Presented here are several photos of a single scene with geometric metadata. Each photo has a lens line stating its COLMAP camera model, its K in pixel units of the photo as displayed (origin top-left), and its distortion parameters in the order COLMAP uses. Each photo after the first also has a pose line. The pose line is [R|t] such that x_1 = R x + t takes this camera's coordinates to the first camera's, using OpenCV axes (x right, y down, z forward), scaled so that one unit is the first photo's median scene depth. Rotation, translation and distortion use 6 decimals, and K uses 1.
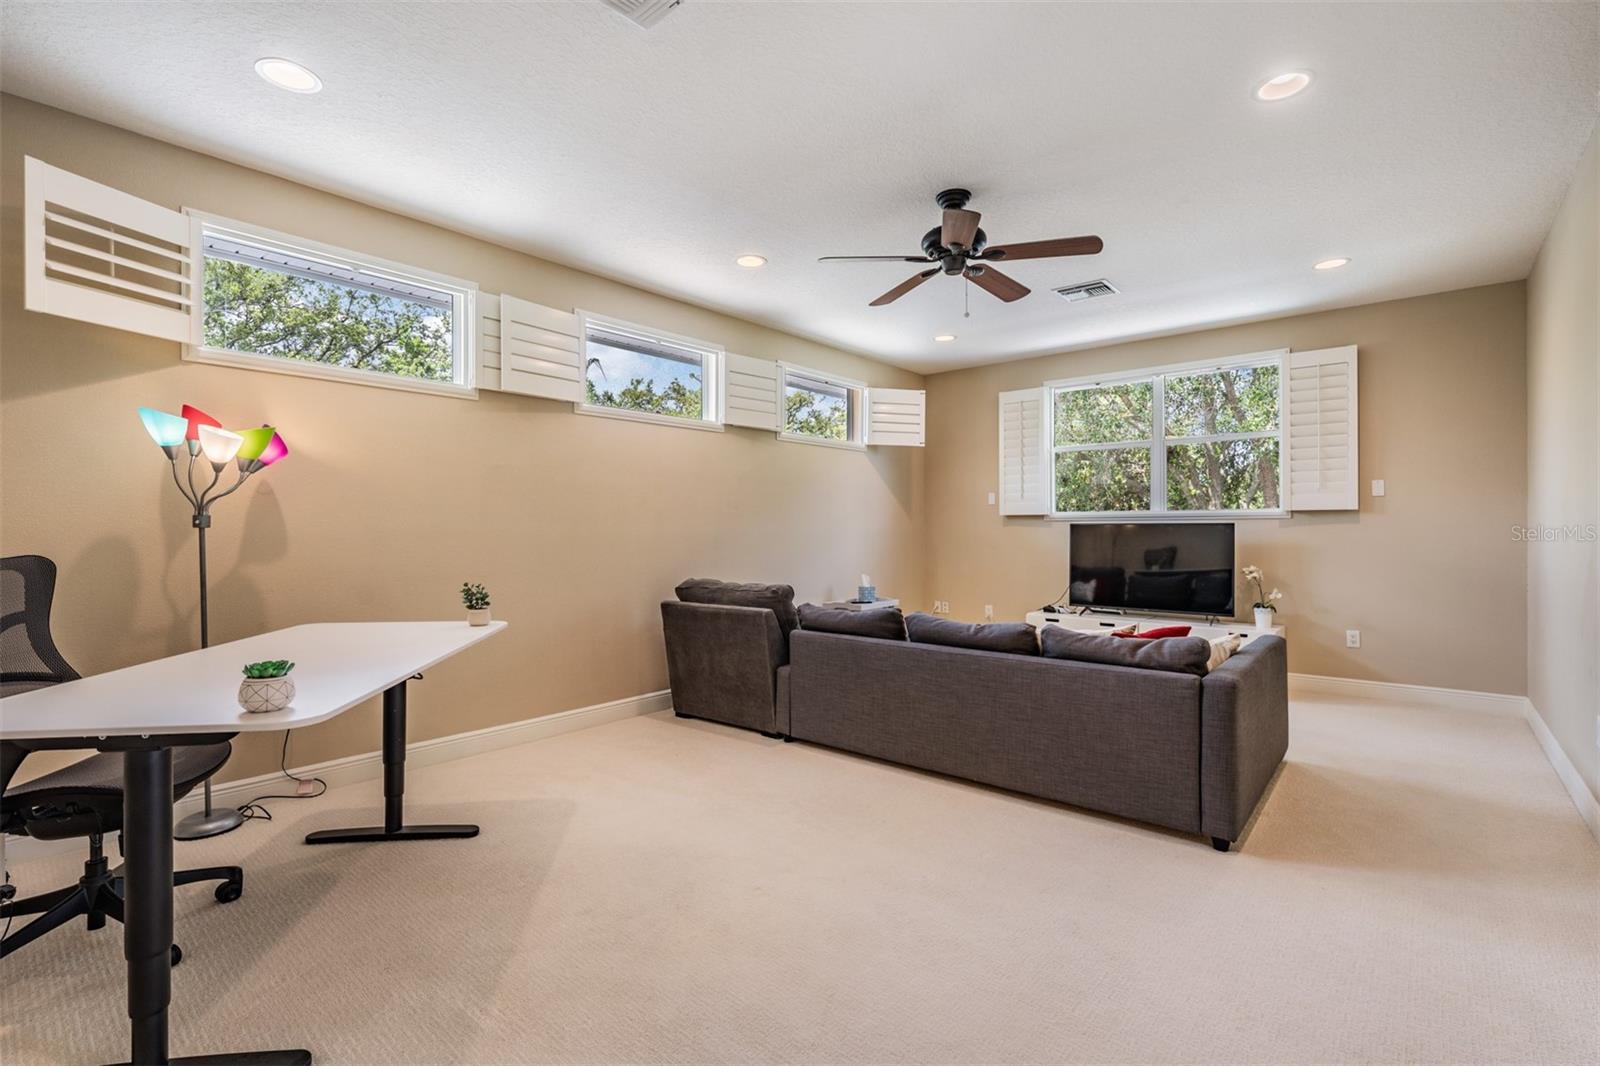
lens RADIAL K [[719.6, 0, 795.8], [0, 719.6, 528.3], [0, 0, 1]] dist [-0.000609, -0.000616]
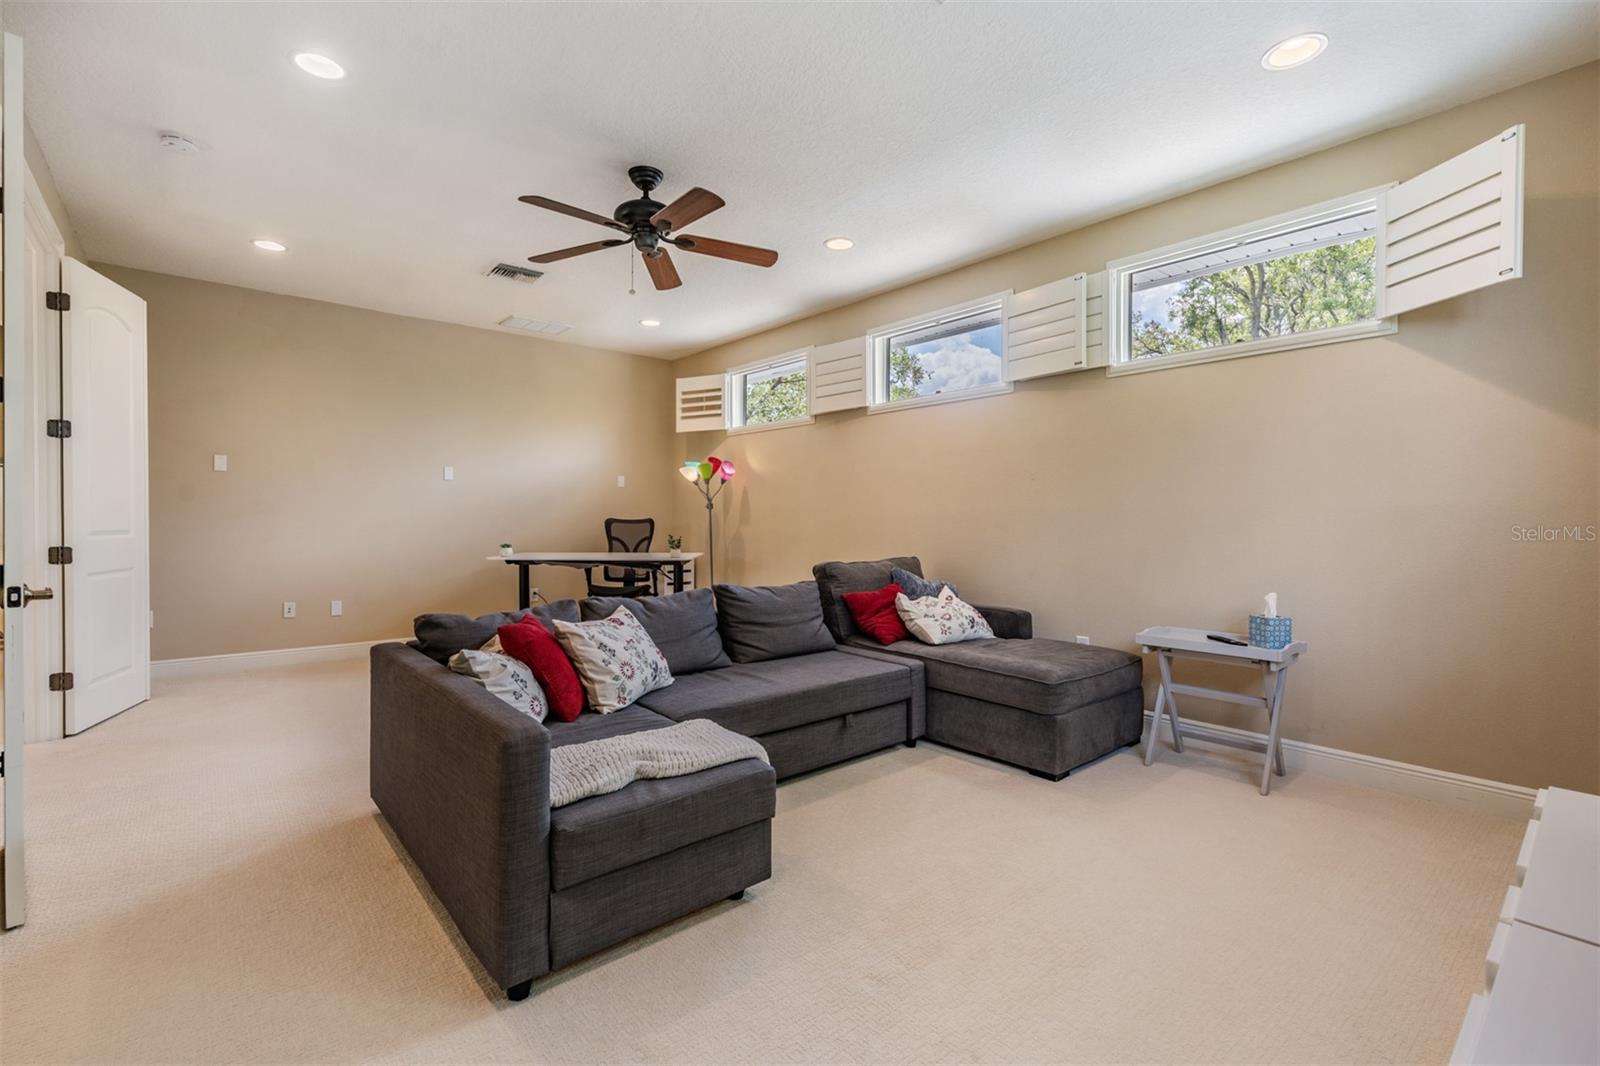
lens RADIAL K [[719.6, 0, 795.8], [0, 719.6, 528.3], [0, 0, 1]] dist [-0.000609, -0.000616]
pose [[-0.159045, 0.024744, -0.986961, 1.431263], [0.008338, 0.999684, 0.023719, 0.009448], [0.987236, -0.004457, -0.159201, 1.620125]]
